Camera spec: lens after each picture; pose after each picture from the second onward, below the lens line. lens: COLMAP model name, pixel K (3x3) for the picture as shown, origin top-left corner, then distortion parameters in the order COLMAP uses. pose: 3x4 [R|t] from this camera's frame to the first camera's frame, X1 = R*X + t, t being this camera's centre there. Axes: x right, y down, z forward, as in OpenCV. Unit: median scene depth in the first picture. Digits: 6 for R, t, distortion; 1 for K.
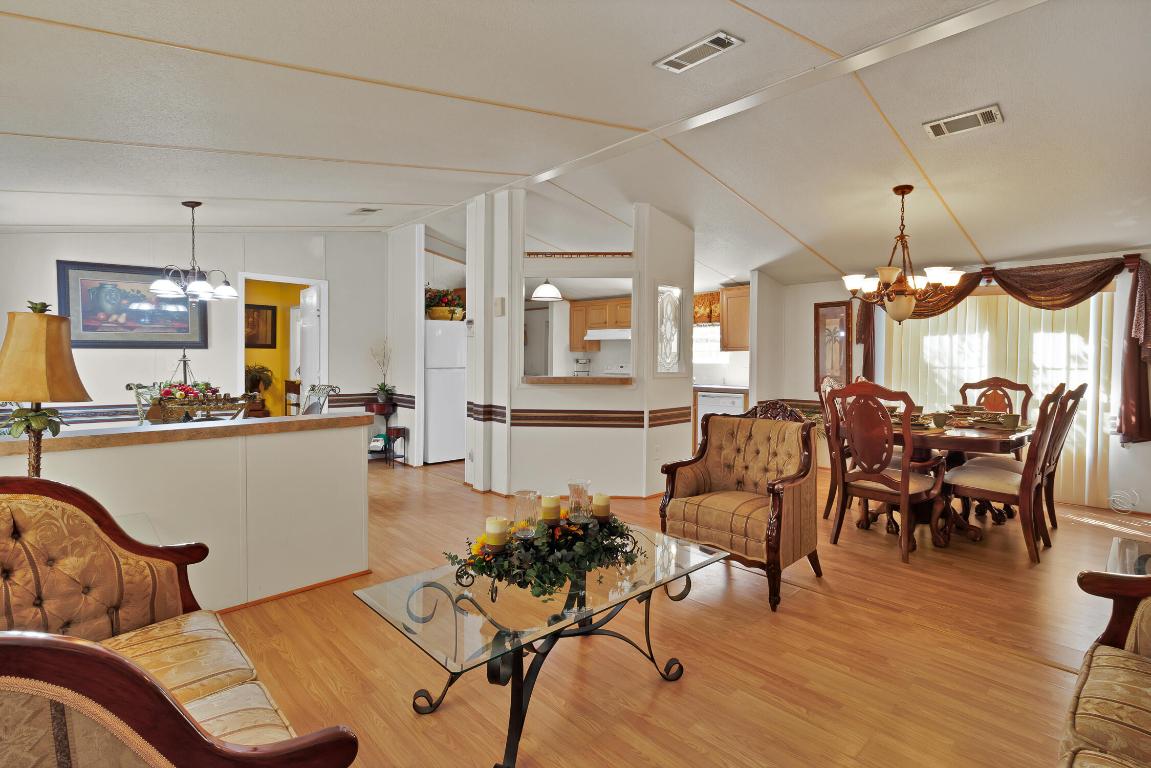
lens RADIAL K [[537.3, 0, 576.9], [0, 537.3, 376.3], [0, 0, 1]] dist [0.002032, 0.000480]
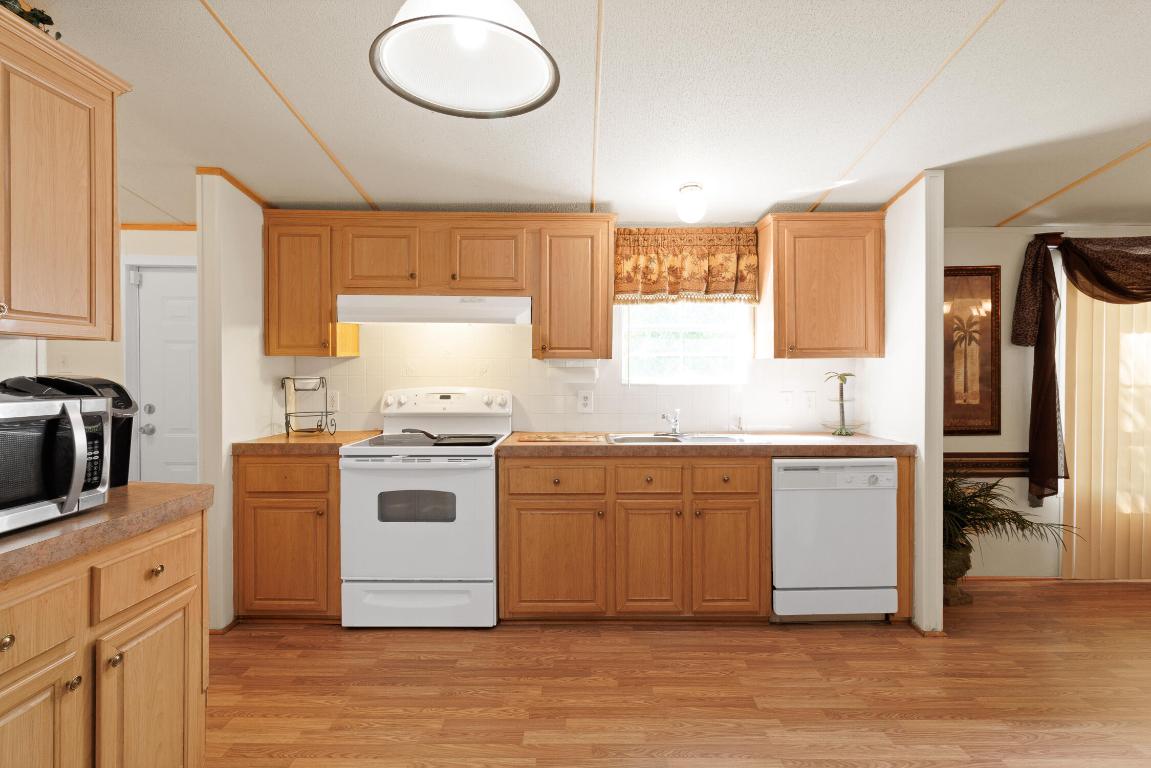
lens RADIAL K [[537.3, 0, 579.5], [0, 537.3, 380.8], [0, 0, 1]] dist [0.002032, 0.000480]
pose [[0.690446, -0.018507, 0.723147, -0.148406], [0.029047, 0.999576, -0.002153, -0.029362], [-0.722801, 0.022492, 0.690691, 0.769701]]
